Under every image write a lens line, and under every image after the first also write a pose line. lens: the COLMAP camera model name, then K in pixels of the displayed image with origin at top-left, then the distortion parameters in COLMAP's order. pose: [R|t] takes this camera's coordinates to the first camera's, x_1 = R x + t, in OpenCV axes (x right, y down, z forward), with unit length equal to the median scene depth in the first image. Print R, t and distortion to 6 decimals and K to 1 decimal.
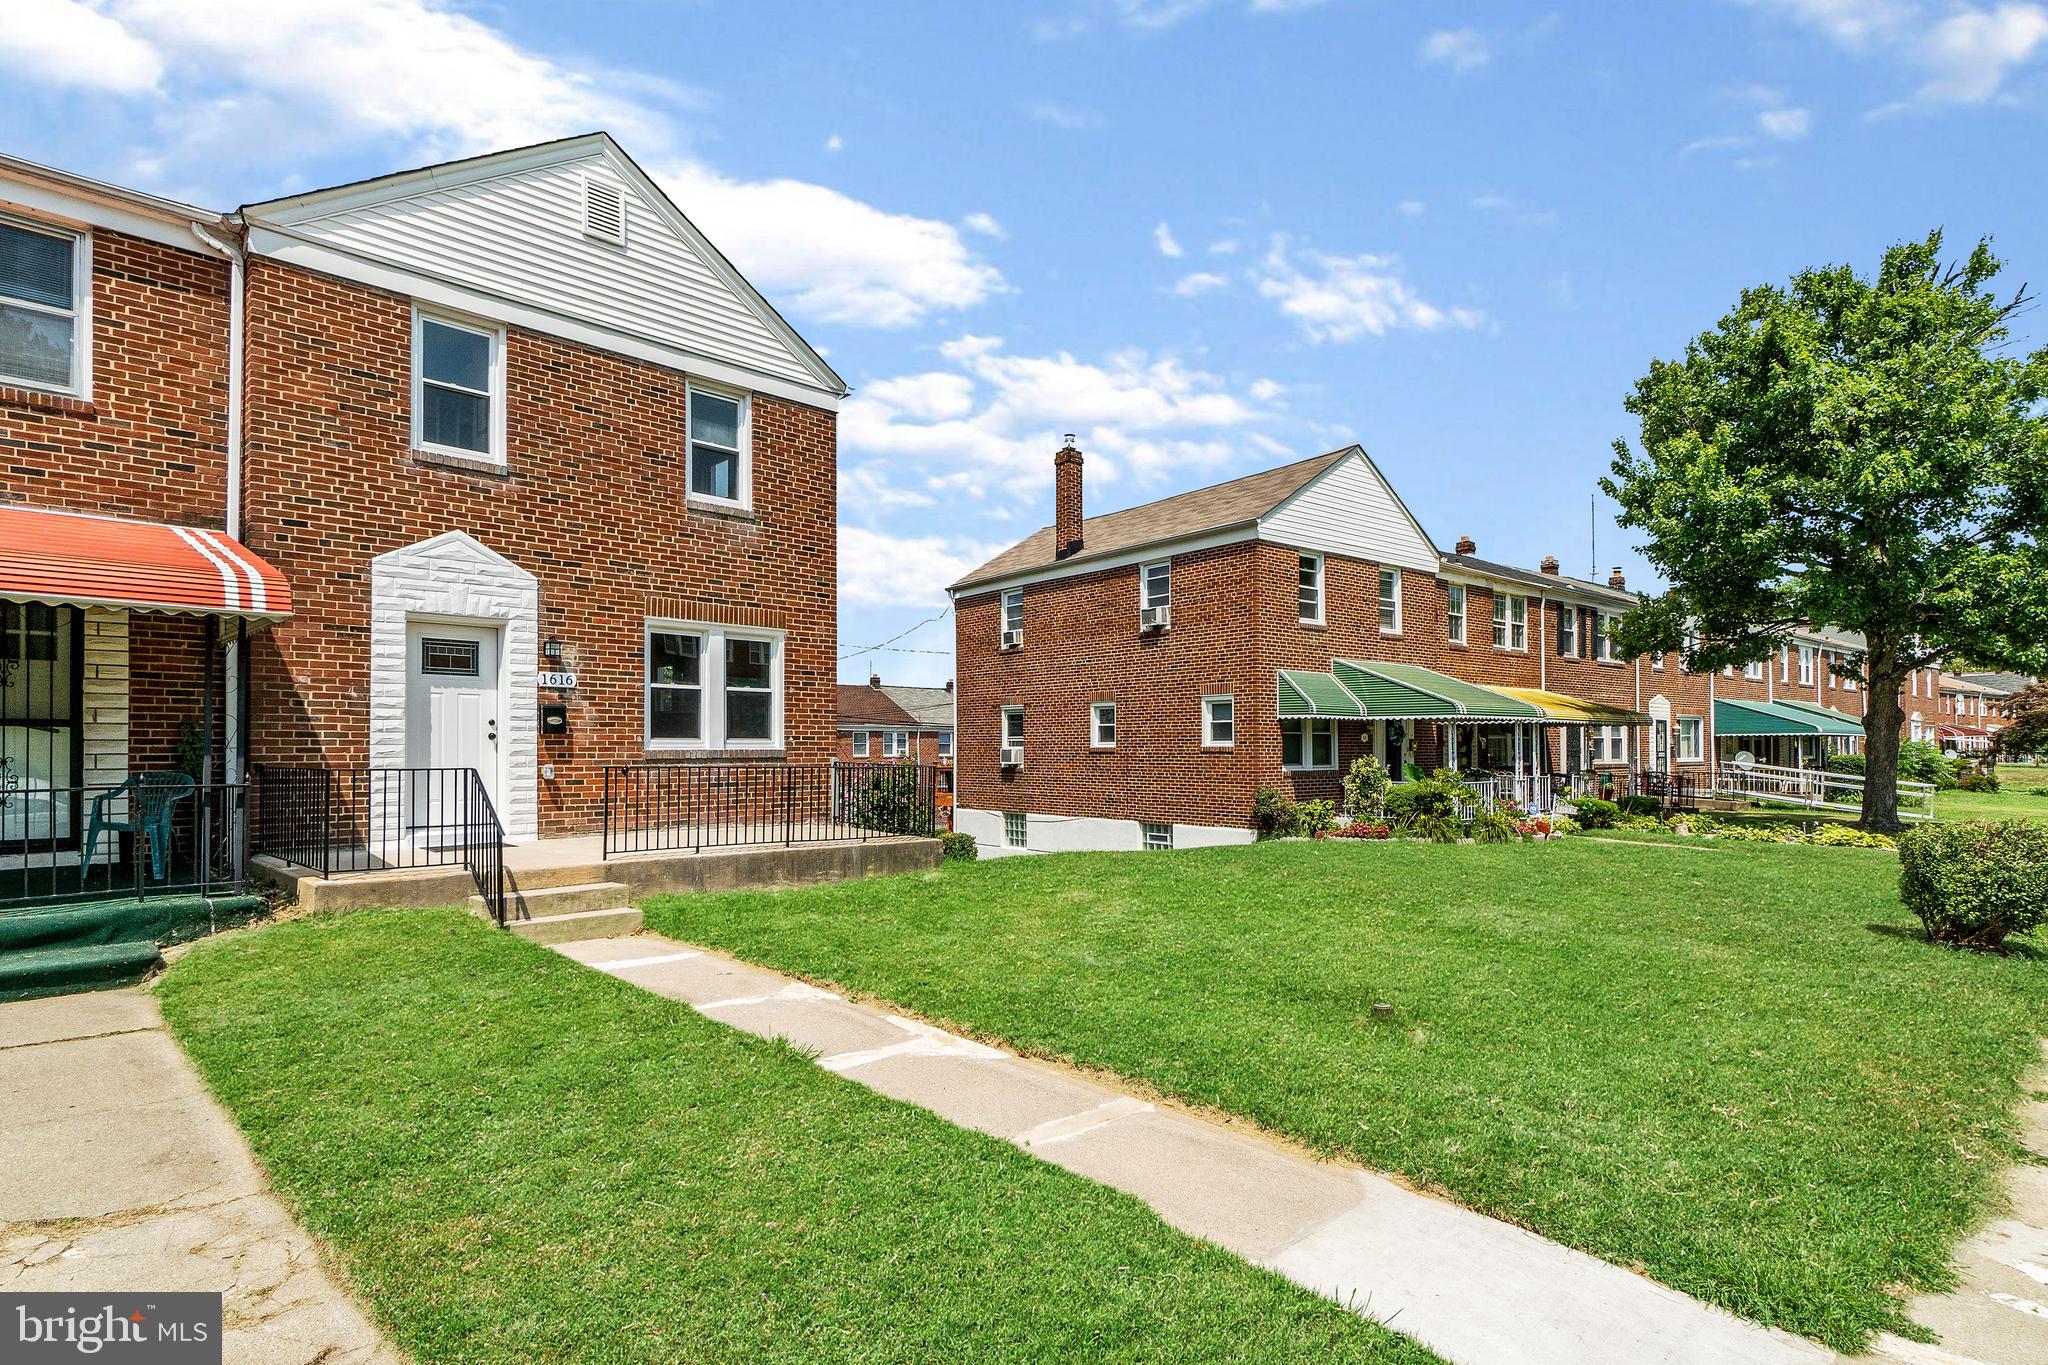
lens RADIAL K [[1067.8, 0, 1017.7], [0, 1067.8, 749.6], [0, 0, 1]] dist [-0.002088, -0.001219]
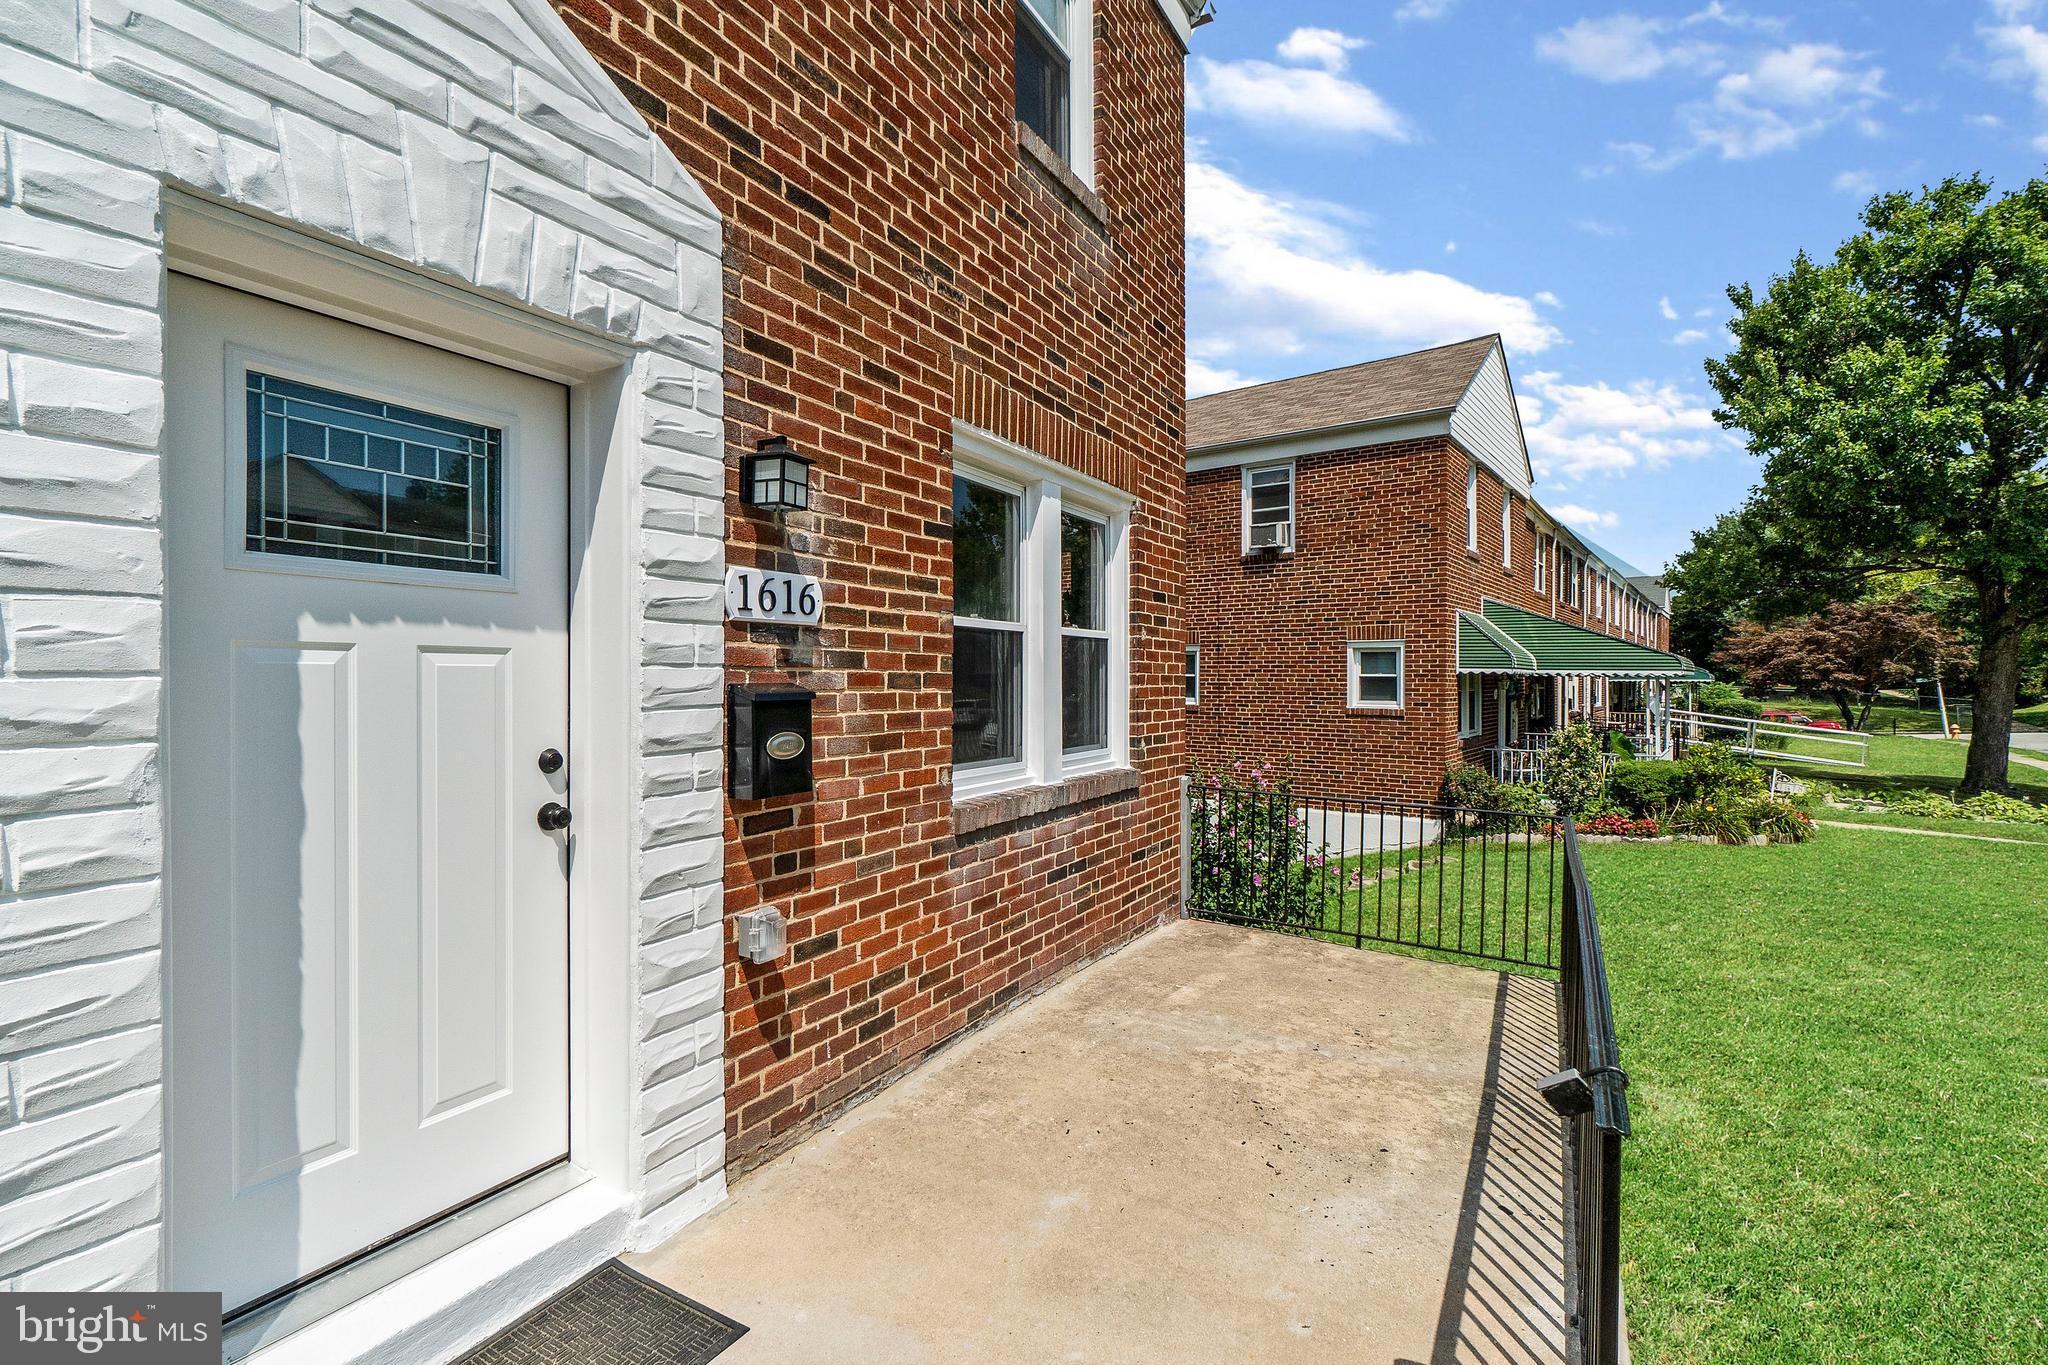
lens RADIAL K [[968.4, 0, 1015.3], [0, 968.4, 689.2], [0, 0, 1]] dist [-0.004743, -0.000340]
pose [[0.967566, -0.001282, 0.252614, -0.427089], [-0.001680, 0.999932, 0.011506, -0.043520], [-0.252612, -0.011557, 0.967499, 0.724263]]
